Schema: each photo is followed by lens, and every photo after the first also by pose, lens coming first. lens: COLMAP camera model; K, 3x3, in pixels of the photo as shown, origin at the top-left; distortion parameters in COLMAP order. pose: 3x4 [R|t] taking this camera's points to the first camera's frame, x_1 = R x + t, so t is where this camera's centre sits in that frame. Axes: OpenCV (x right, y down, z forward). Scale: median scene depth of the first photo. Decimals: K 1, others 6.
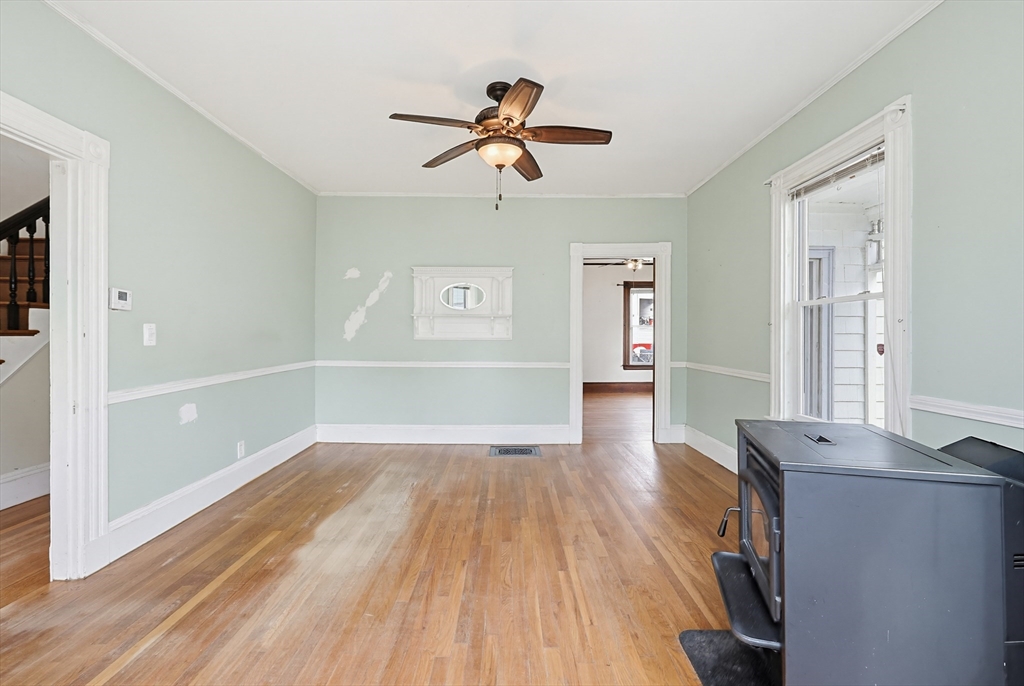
lens RADIAL K [[441.3, 0, 512.0], [0, 441.3, 330.5], [0, 0, 1]] dist [0.002243, 0.000186]
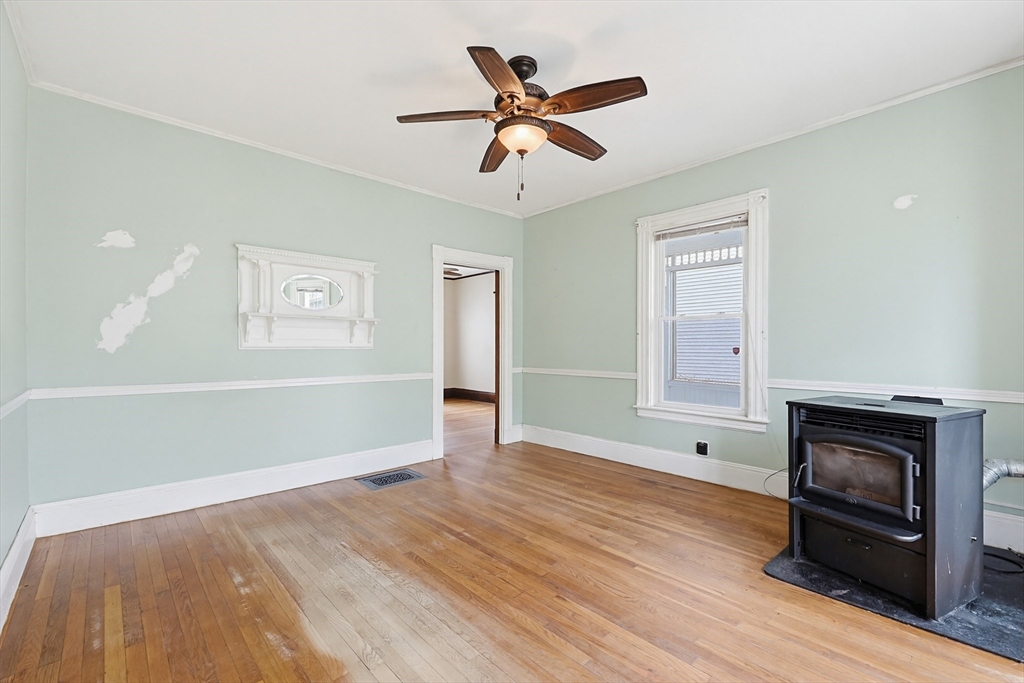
lens RADIAL K [[438.0, 0, 511.4], [0, 438.0, 346.4], [0, 0, 1]] dist [0.000651, 0.000041]
pose [[0.738995, -0.003245, 0.673703, -0.551210], [-0.003484, 0.999957, 0.008638, 0.012261], [-0.673702, -0.008730, 0.738952, 0.305059]]
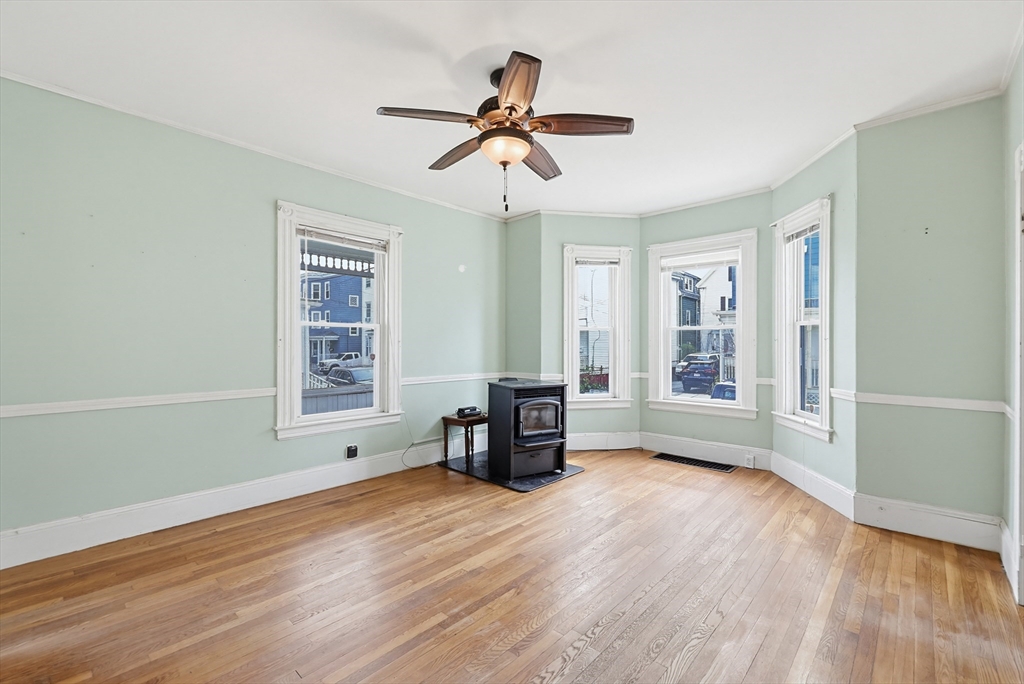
lens RADIAL K [[438.0, 0, 511.4], [0, 438.0, 346.9], [0, 0, 1]] dist [0.000651, 0.000041]
pose [[-0.726494, -0.006549, 0.687142, -0.543810], [-0.007860, 0.999968, 0.001221, -0.003478], [-0.687128, -0.004514, -0.726522, 1.388203]]
